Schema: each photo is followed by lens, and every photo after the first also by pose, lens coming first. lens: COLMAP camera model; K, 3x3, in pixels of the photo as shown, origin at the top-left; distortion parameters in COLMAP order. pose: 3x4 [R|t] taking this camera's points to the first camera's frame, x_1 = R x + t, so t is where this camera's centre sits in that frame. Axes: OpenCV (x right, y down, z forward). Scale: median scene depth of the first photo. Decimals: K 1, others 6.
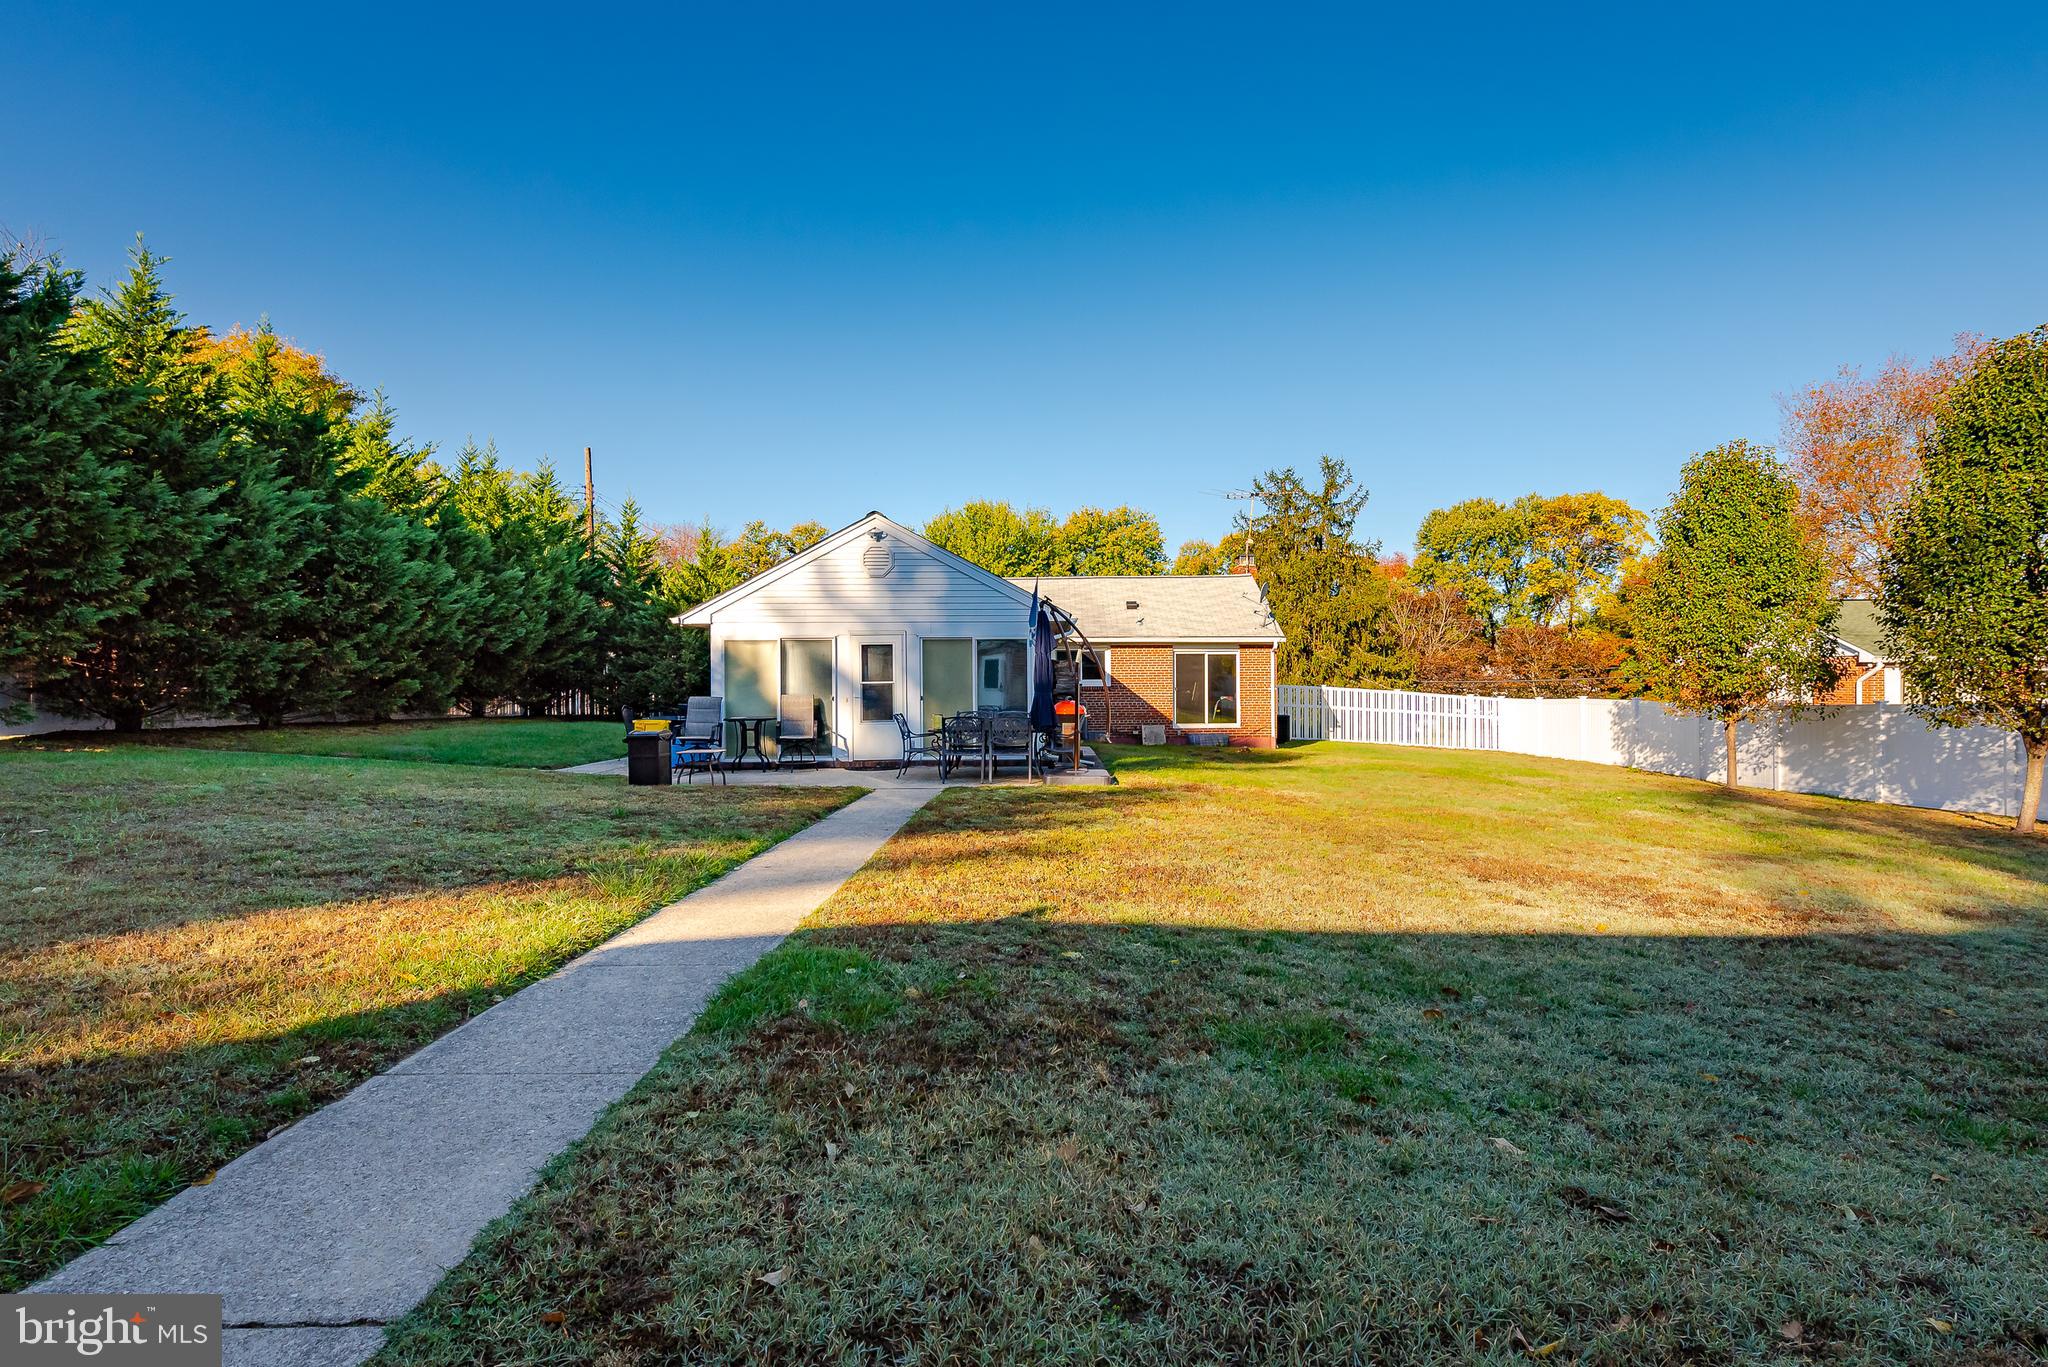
lens RADIAL K [[974.5, 0, 1051.3], [0, 974.5, 666.8], [0, 0, 1]] dist [0.014663, -0.000401]
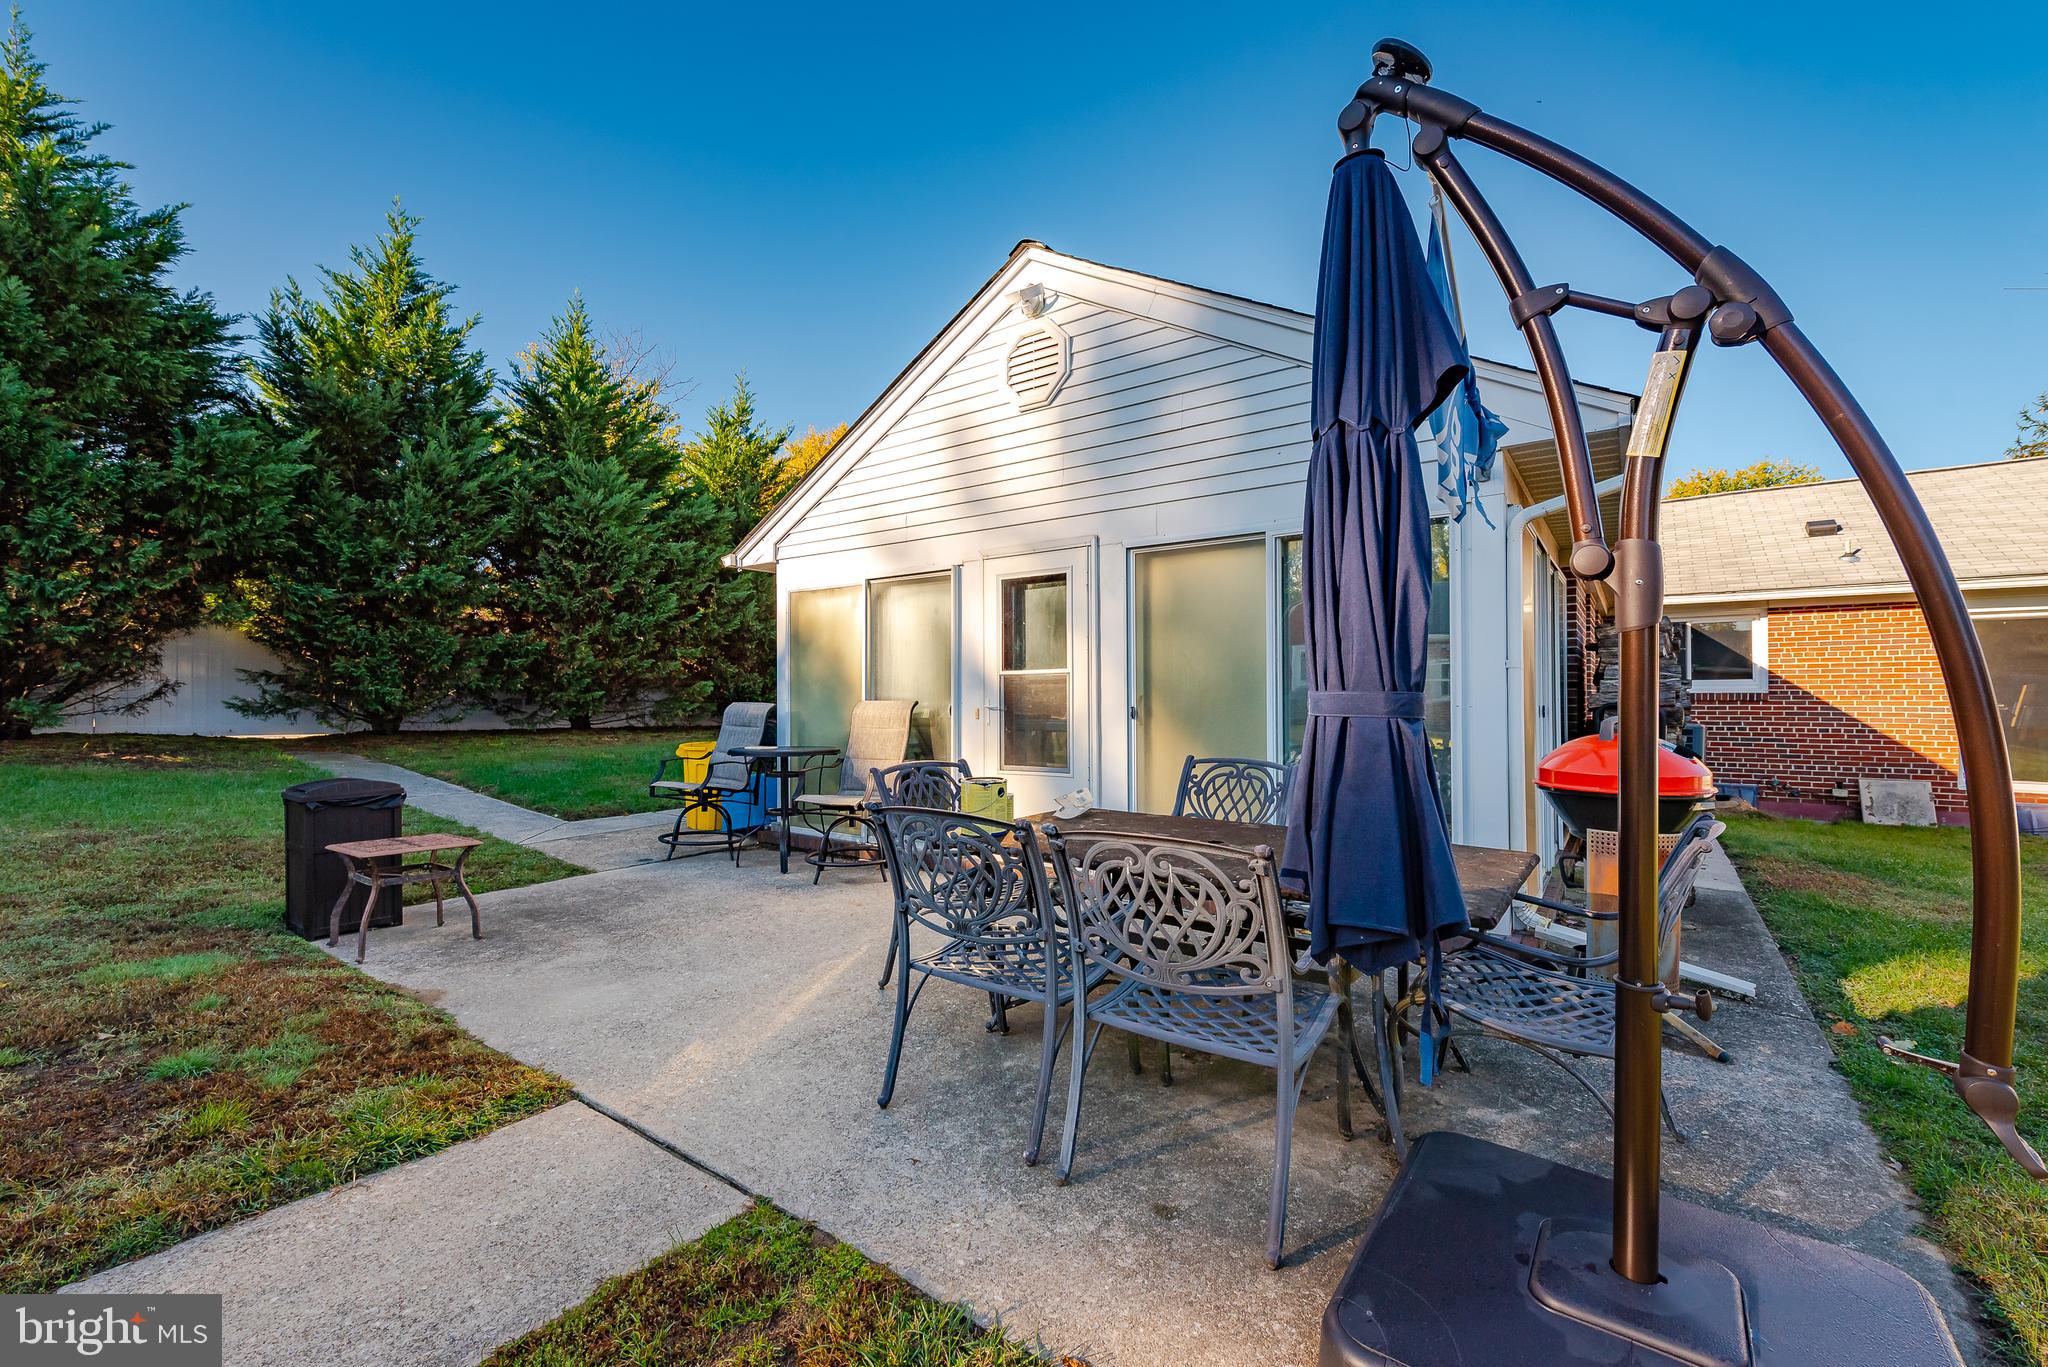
lens RADIAL K [[841.0, 0, 1031.7], [0, 841.0, 690.1], [0, 0, 1]] dist [0.010982, -0.001618]
pose [[0.805370, 0.000082, -0.592773, 0.016702], [0.005608, 0.999954, 0.007757, 0.013759], [0.592746, -0.009572, 0.805332, 0.473976]]
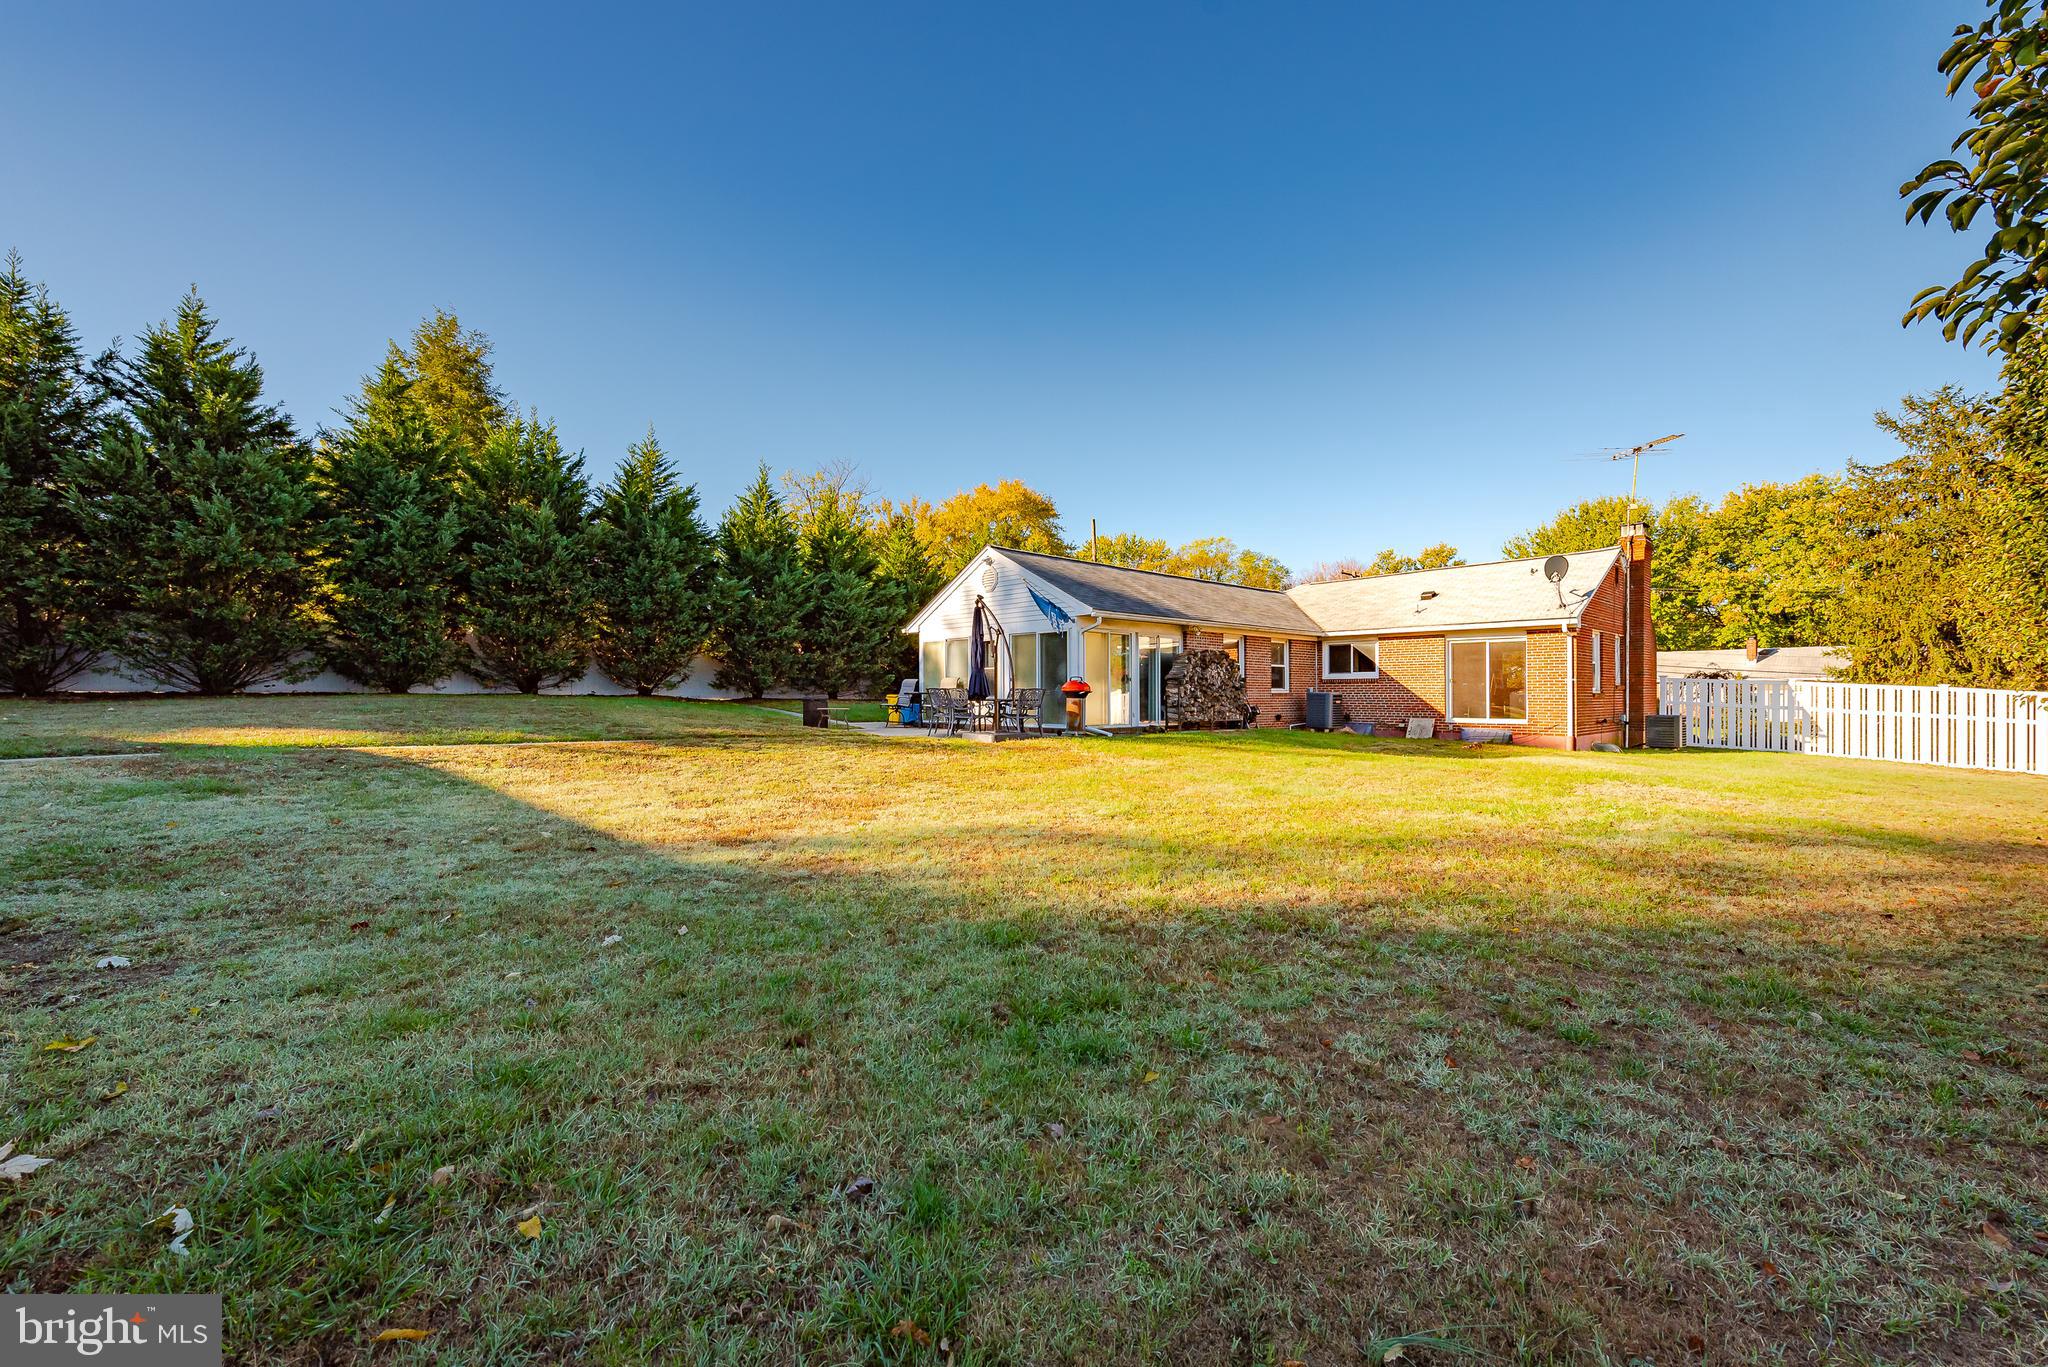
lens RADIAL K [[808.3, 0, 1018.1], [0, 808.3, 691.5], [0, 0, 1]] dist [0.015848, -0.003715]
pose [[0.671625, 0.002531, -0.740887, 0.459196], [0.005559, 0.999949, 0.008456, 0.025829], [0.740870, -0.009798, 0.671577, 0.171752]]
